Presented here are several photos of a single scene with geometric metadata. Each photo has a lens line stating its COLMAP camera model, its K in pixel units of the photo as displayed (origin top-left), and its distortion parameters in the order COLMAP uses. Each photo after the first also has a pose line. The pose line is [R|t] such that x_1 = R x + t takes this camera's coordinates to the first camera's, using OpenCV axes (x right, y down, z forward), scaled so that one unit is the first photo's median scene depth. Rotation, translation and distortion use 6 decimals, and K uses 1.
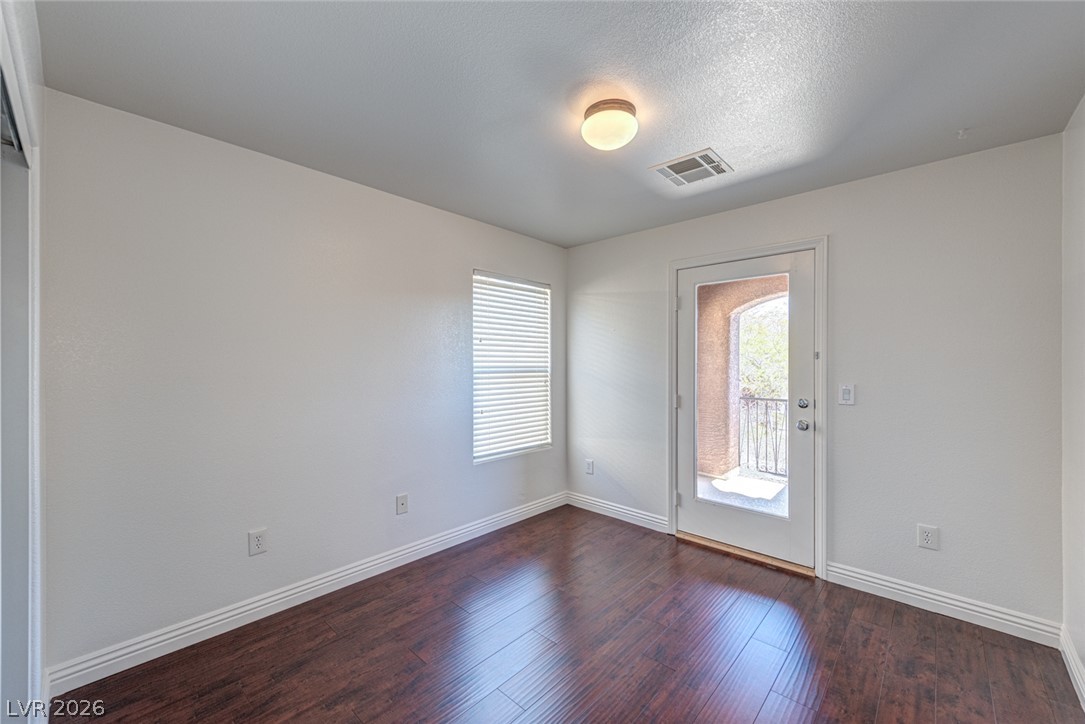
lens RADIAL K [[430.9, 0, 535.4], [0, 430.9, 363.6], [0, 0, 1]] dist [0.002057, -0.000112]
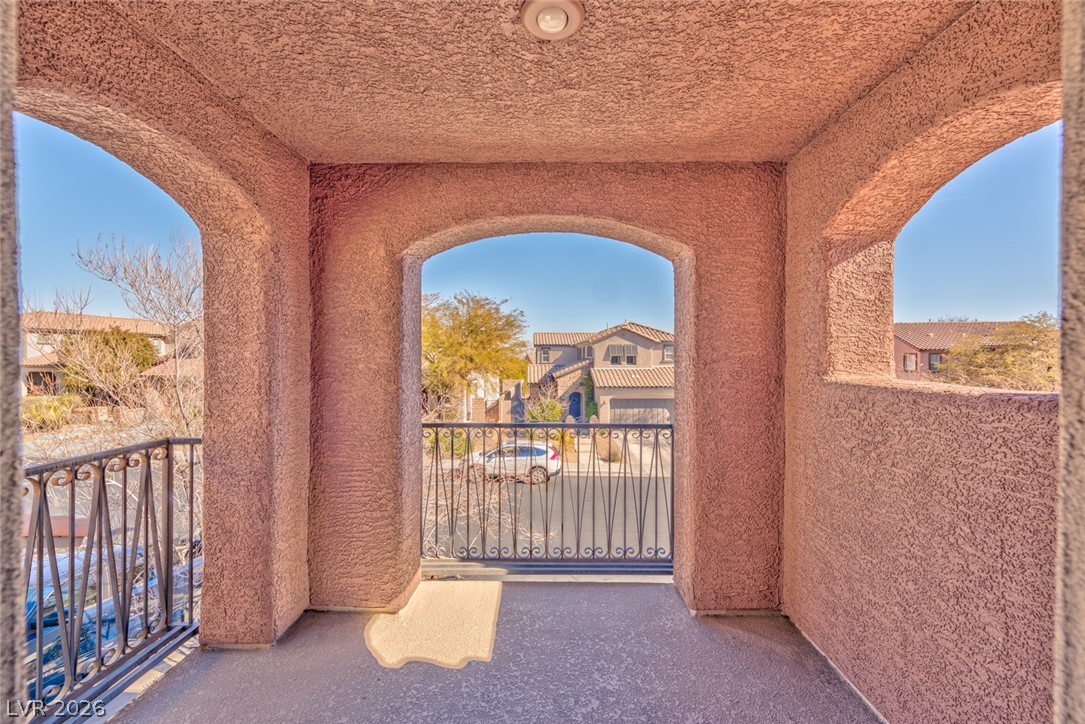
lens RADIAL K [[430.9, 0, 537.9], [0, 430.9, 359.3], [0, 0, 1]] dist [0.002057, -0.000112]
pose [[0.747034, -0.006583, 0.664753, 0.249626], [0.003817, 0.999977, 0.005614, -0.003176], [-0.664774, -0.001656, 0.747042, 0.553284]]
